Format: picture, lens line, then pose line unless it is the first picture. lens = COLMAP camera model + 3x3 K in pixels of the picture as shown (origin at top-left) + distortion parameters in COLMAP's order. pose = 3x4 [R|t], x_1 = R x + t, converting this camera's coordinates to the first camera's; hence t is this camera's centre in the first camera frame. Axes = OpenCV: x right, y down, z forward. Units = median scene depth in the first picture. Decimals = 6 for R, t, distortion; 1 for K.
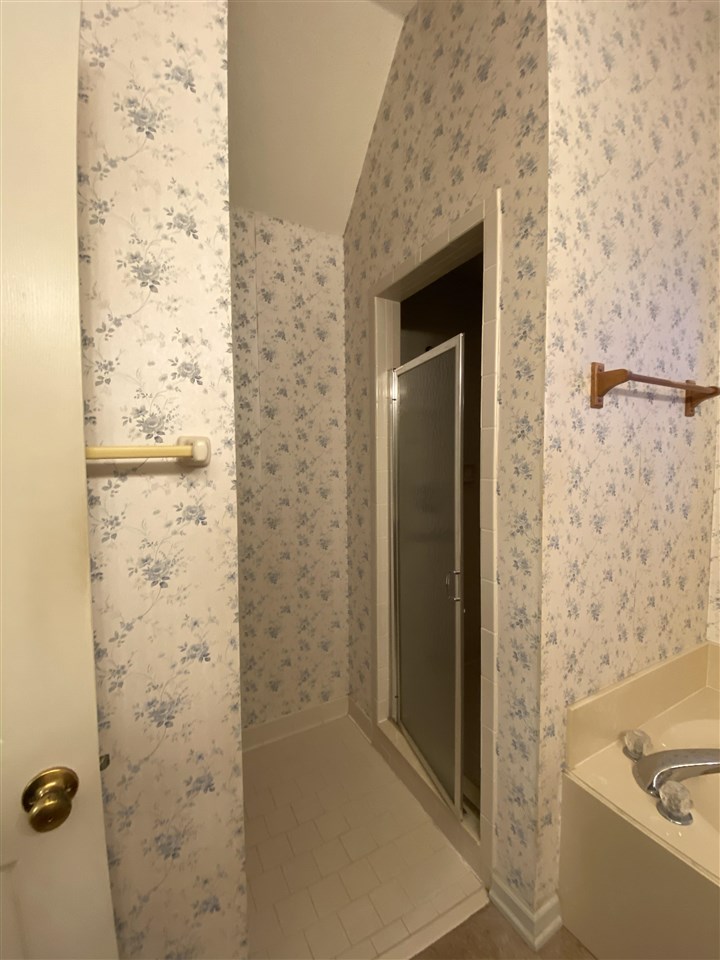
lens RADIAL K [[393.5, 0, 357.9], [0, 393.5, 478.5], [0, 0, 1]] dist [0.000947, -0.001880]
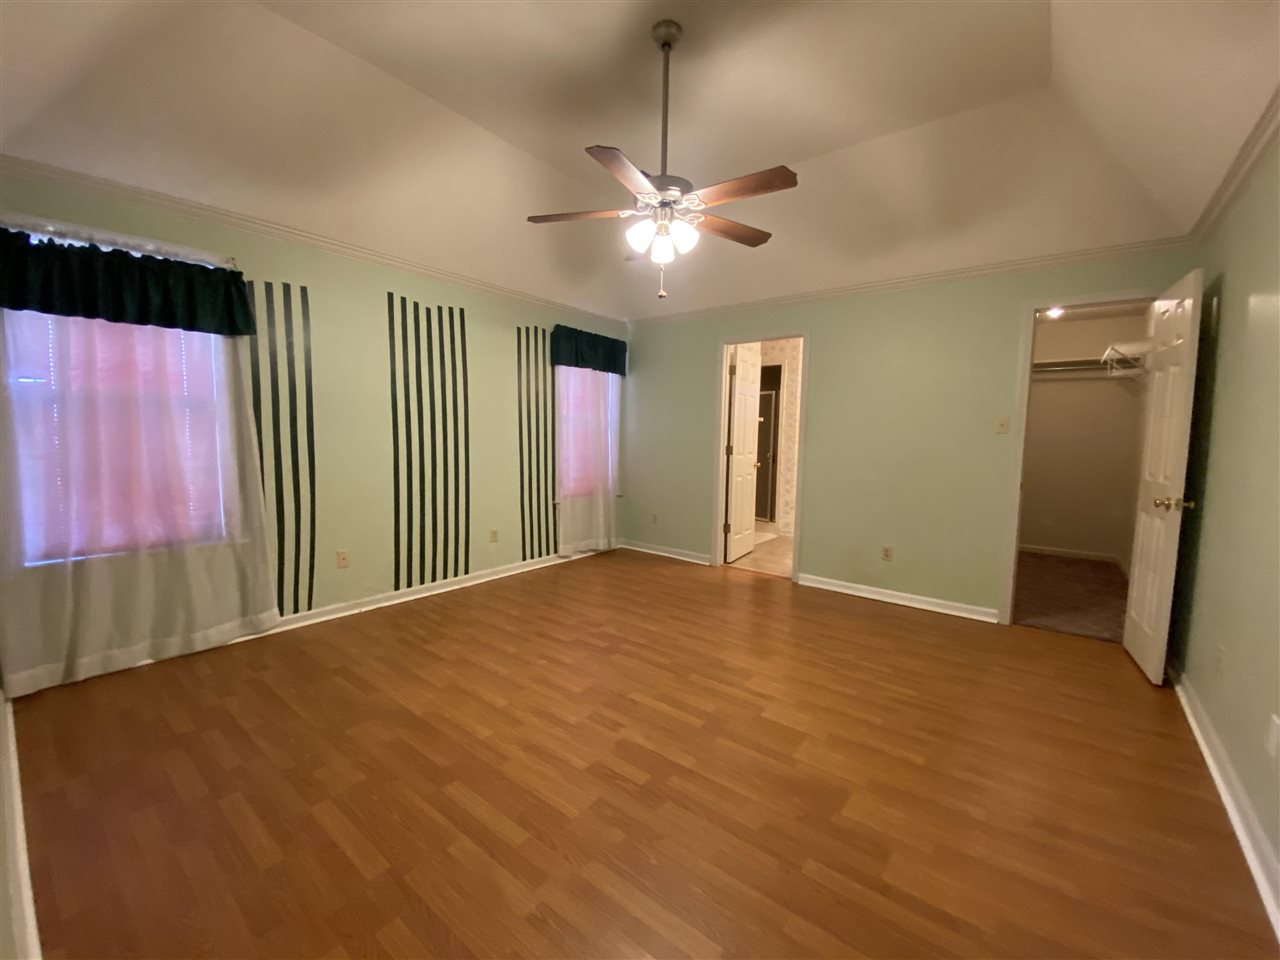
lens RADIAL K [[524.6, 0, 642.9], [0, 524.6, 479.1], [0, 0, 1]] dist [0.000947, -0.001880]
pose [[0.925047, -0.014887, 0.379562, -3.198163], [-0.001539, 0.999077, 0.042937, 0.312078], [-0.379851, -0.040303, 0.924169, -3.644839]]
